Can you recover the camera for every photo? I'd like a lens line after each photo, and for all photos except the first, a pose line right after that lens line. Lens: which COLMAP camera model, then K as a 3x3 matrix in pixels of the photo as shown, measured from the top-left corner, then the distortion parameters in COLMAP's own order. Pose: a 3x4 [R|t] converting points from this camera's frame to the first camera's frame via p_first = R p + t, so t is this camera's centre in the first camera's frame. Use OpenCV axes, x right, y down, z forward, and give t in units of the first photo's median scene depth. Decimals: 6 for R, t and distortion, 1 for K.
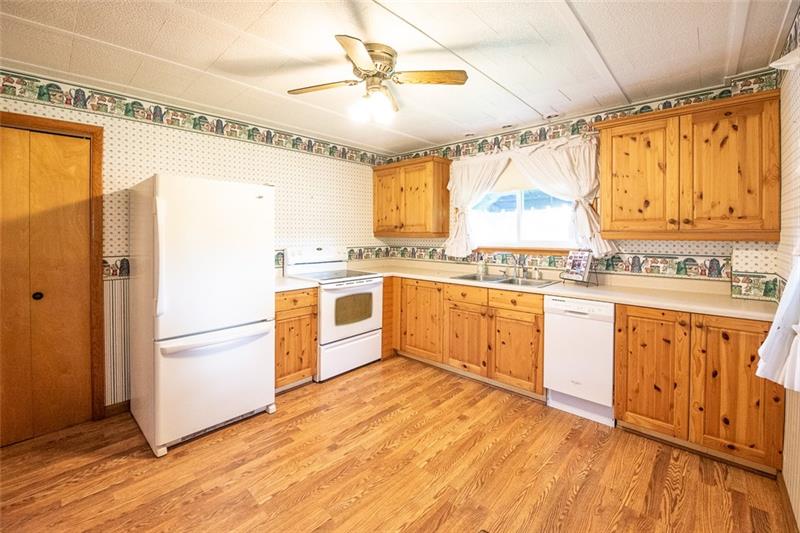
lens RADIAL K [[335.7, 0, 401.2], [0, 335.7, 234.2], [0, 0, 1]] dist [-0.001534, -0.013437]
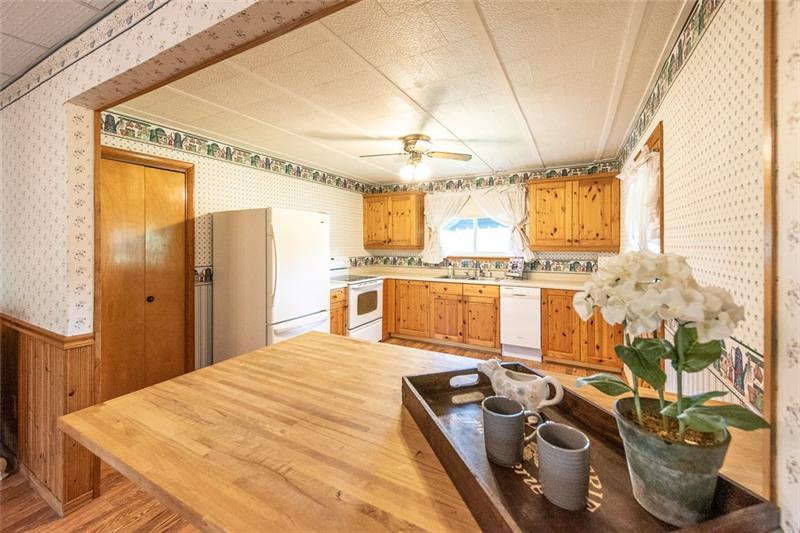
lens RADIAL K [[326.8, 0, 399.1], [0, 326.8, 240.7], [0, 0, 1]] dist [0.001730, -0.011818]
pose [[0.964175, 0.003040, 0.265250, -0.380207], [-0.000405, 0.999950, -0.009989, -0.015386], [-0.265267, 0.009524, 0.964128, -0.318532]]
